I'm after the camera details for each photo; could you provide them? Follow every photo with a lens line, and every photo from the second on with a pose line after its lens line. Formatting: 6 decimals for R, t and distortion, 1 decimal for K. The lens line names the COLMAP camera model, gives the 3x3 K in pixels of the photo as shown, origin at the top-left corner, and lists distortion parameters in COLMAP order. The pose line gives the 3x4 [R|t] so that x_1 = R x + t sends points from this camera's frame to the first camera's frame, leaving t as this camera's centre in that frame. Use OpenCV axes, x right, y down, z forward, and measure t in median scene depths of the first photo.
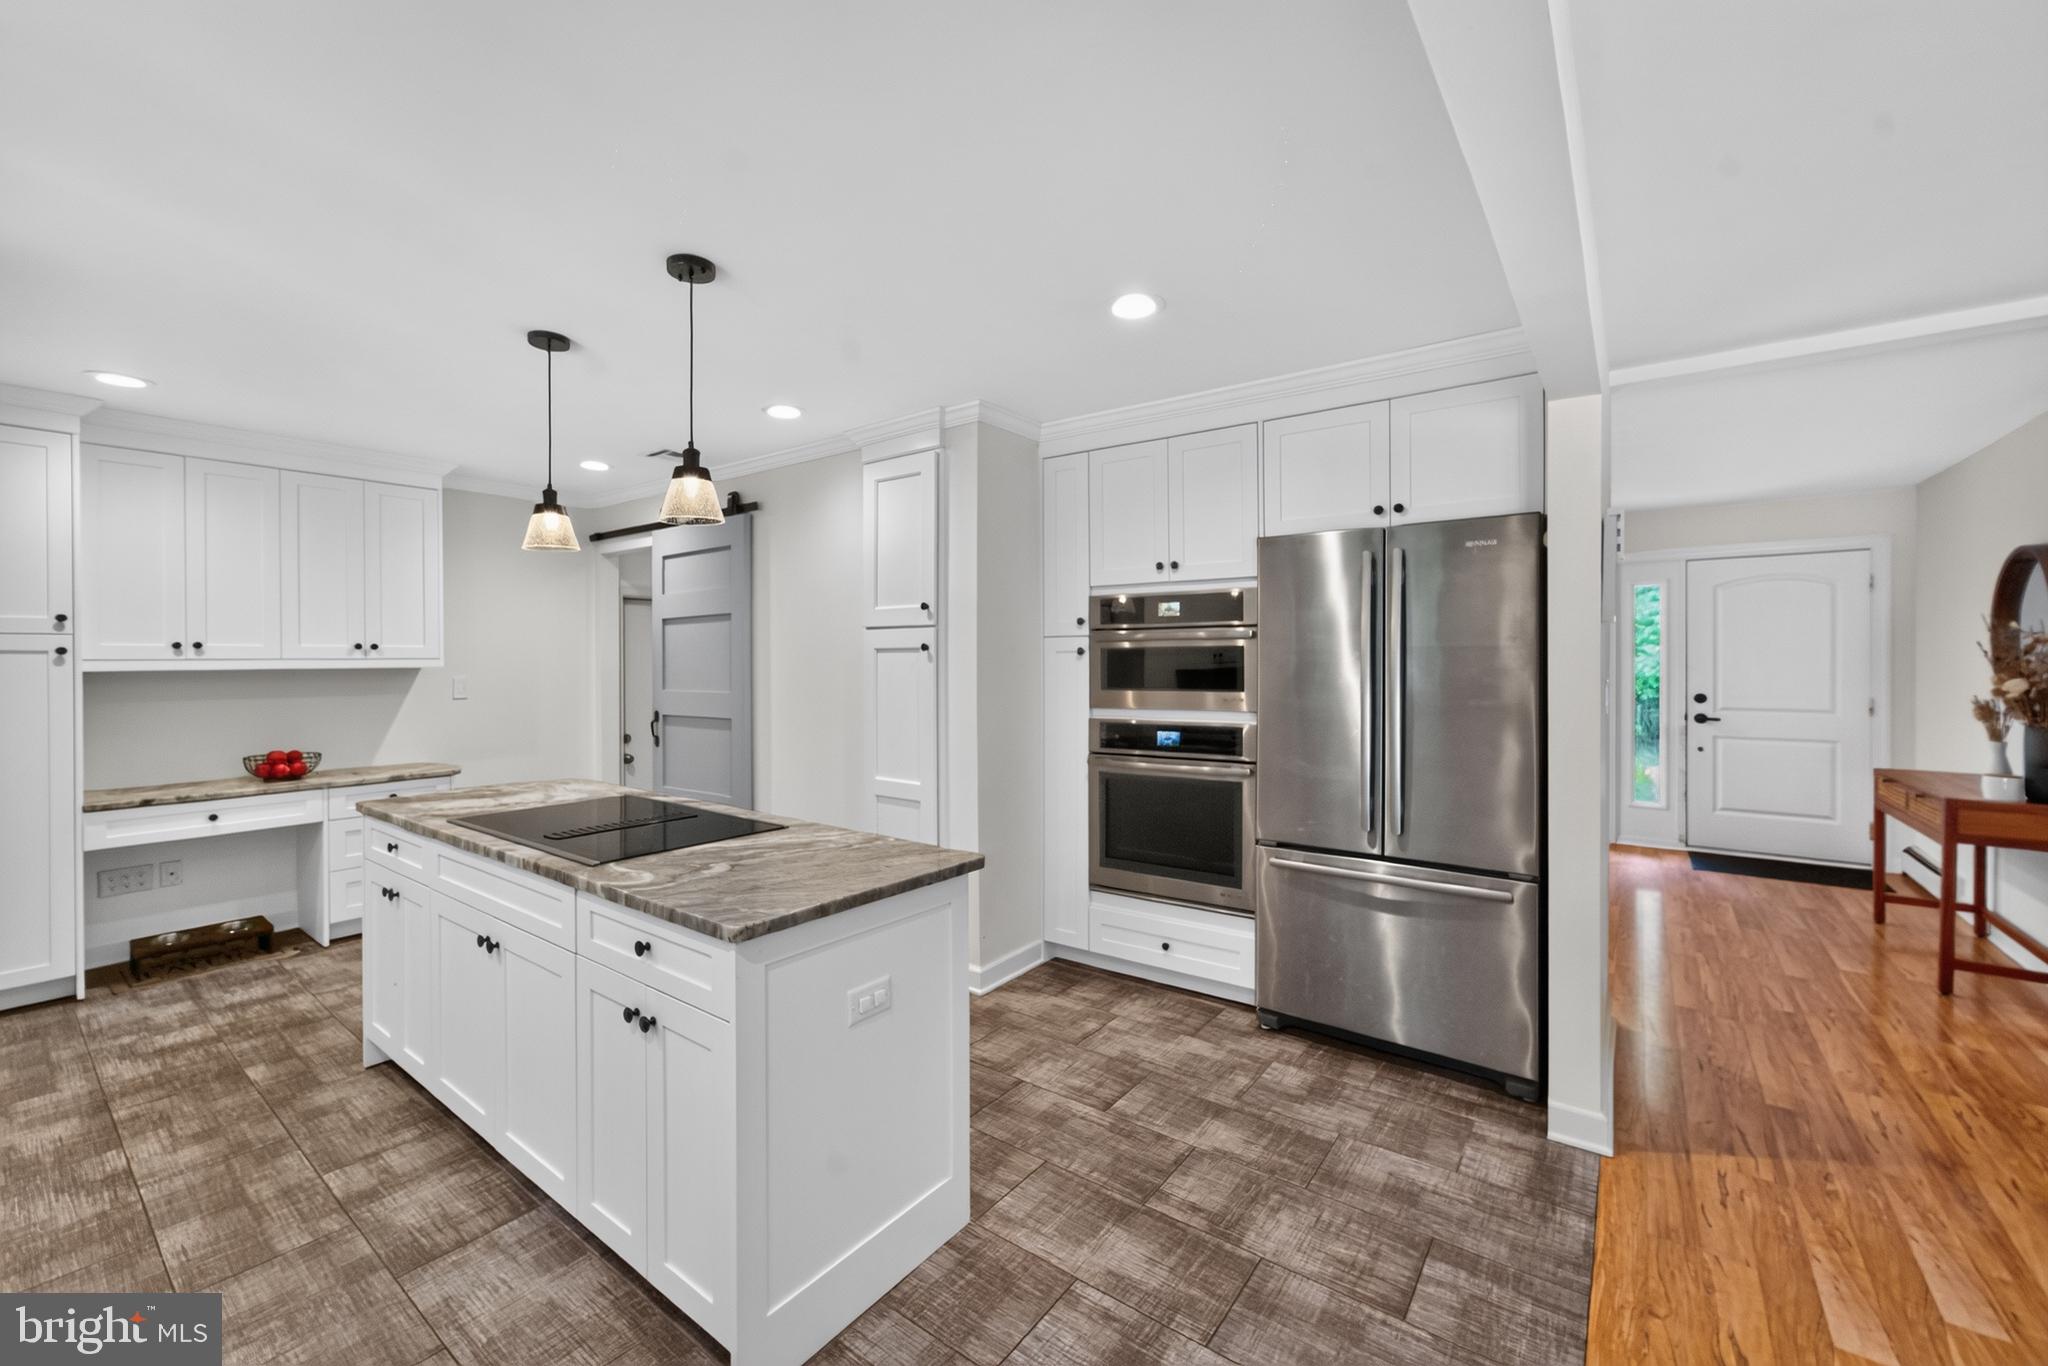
lens RADIAL K [[806.3, 0, 1031.5], [0, 806.3, 655.9], [0, 0, 1]] dist [-0.010943, 0.000208]
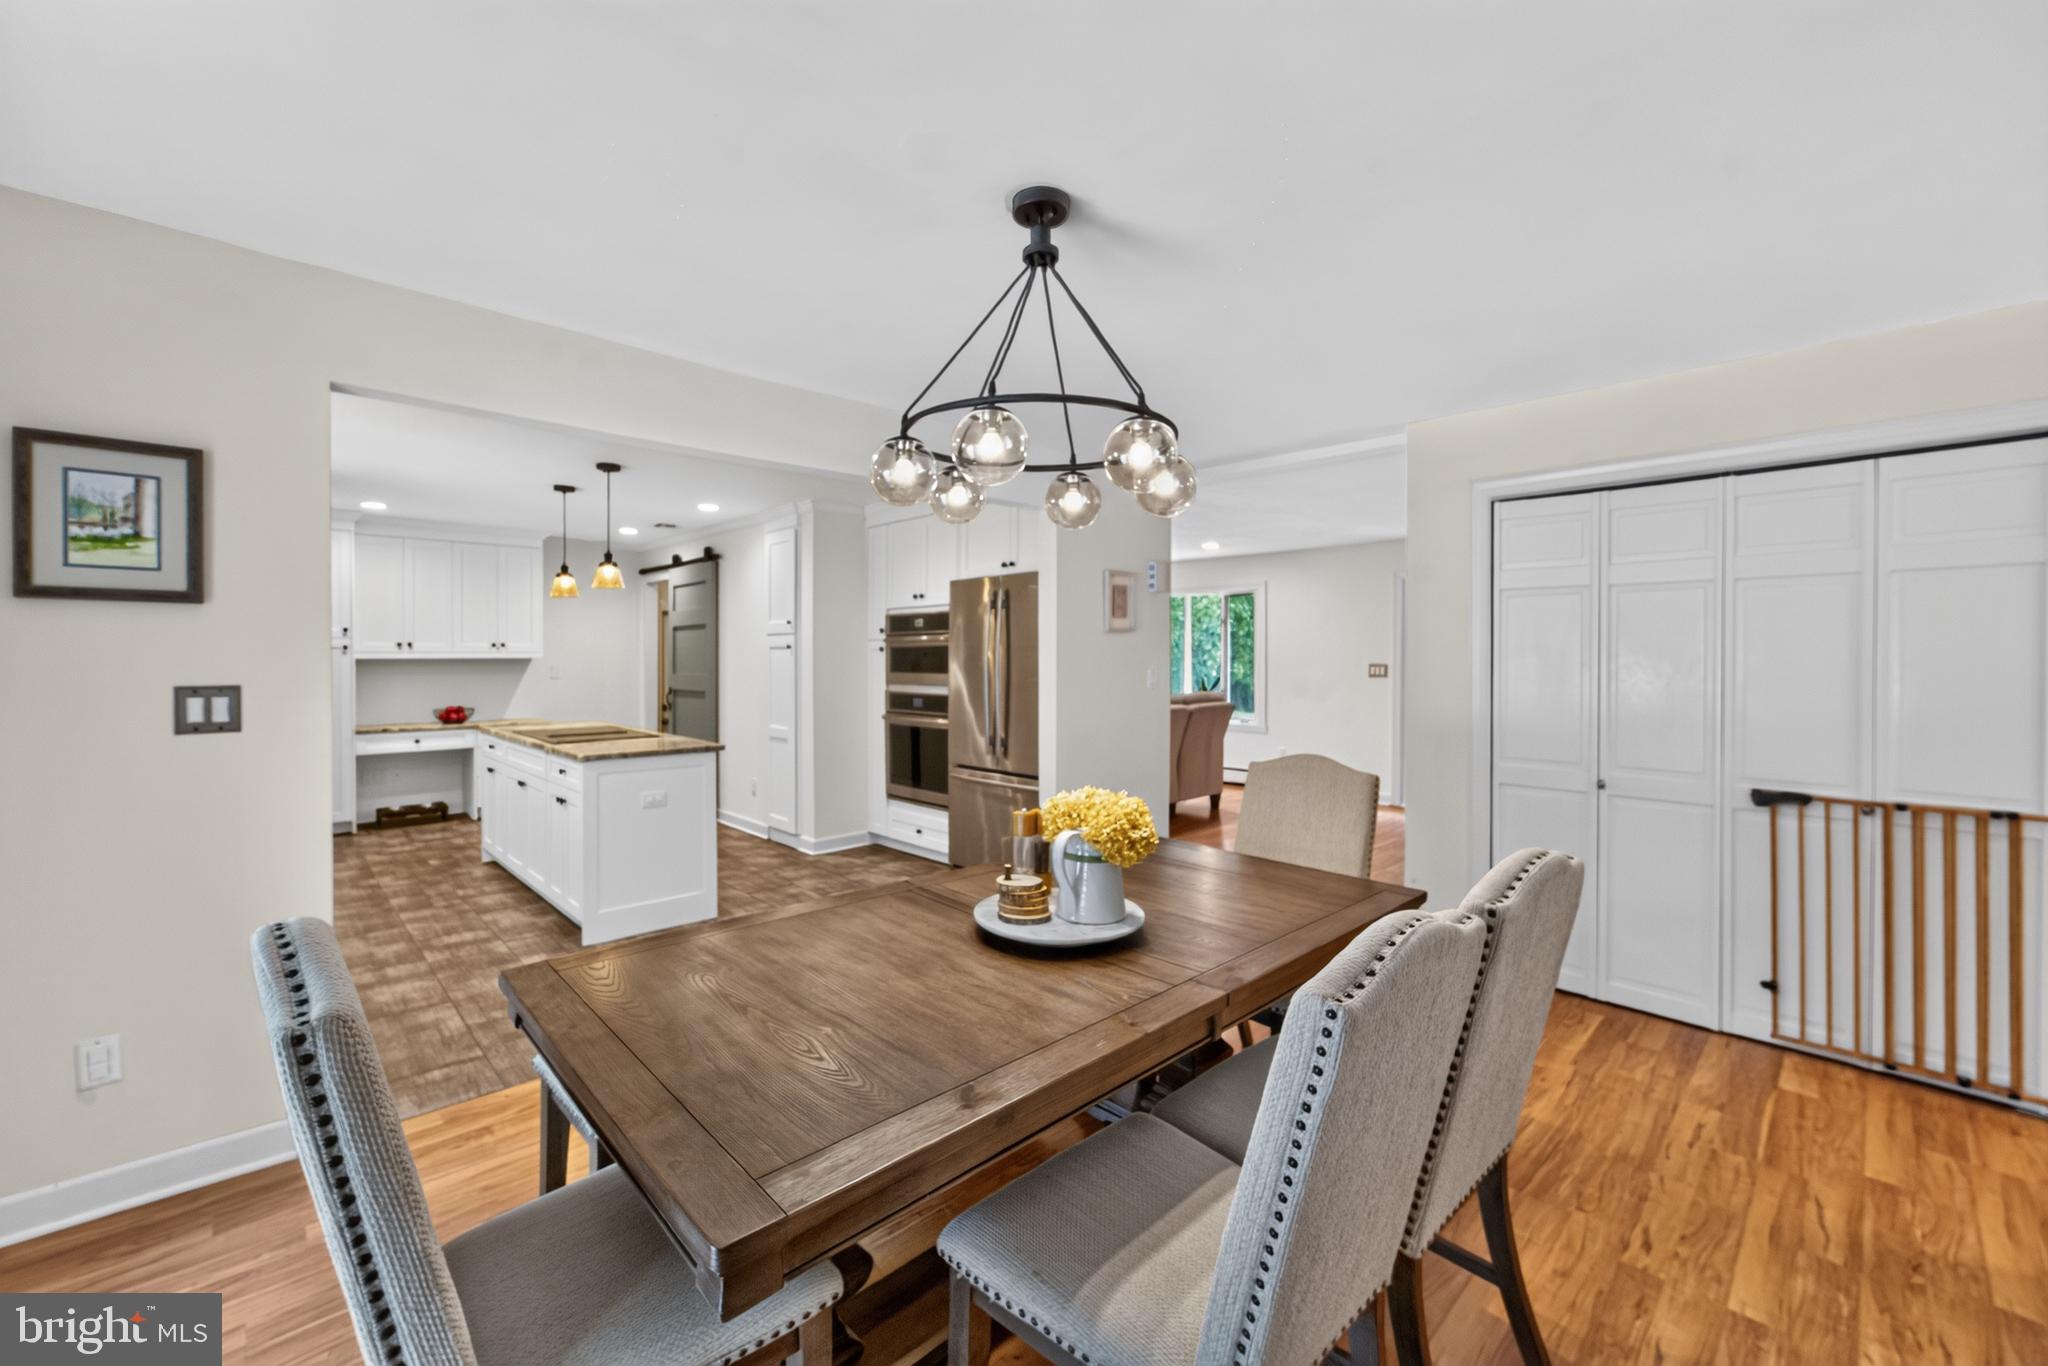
lens RADIAL K [[807.5, 0, 1007.0], [0, 807.5, 669.6], [0, 0, 1]] dist [-0.000910, 0.000037]
pose [[0.983416, 0.007131, -0.181223, 0.632934], [-0.003699, 0.999807, 0.019271, 0.003630], [0.181326, -0.018281, 0.983253, -0.566001]]
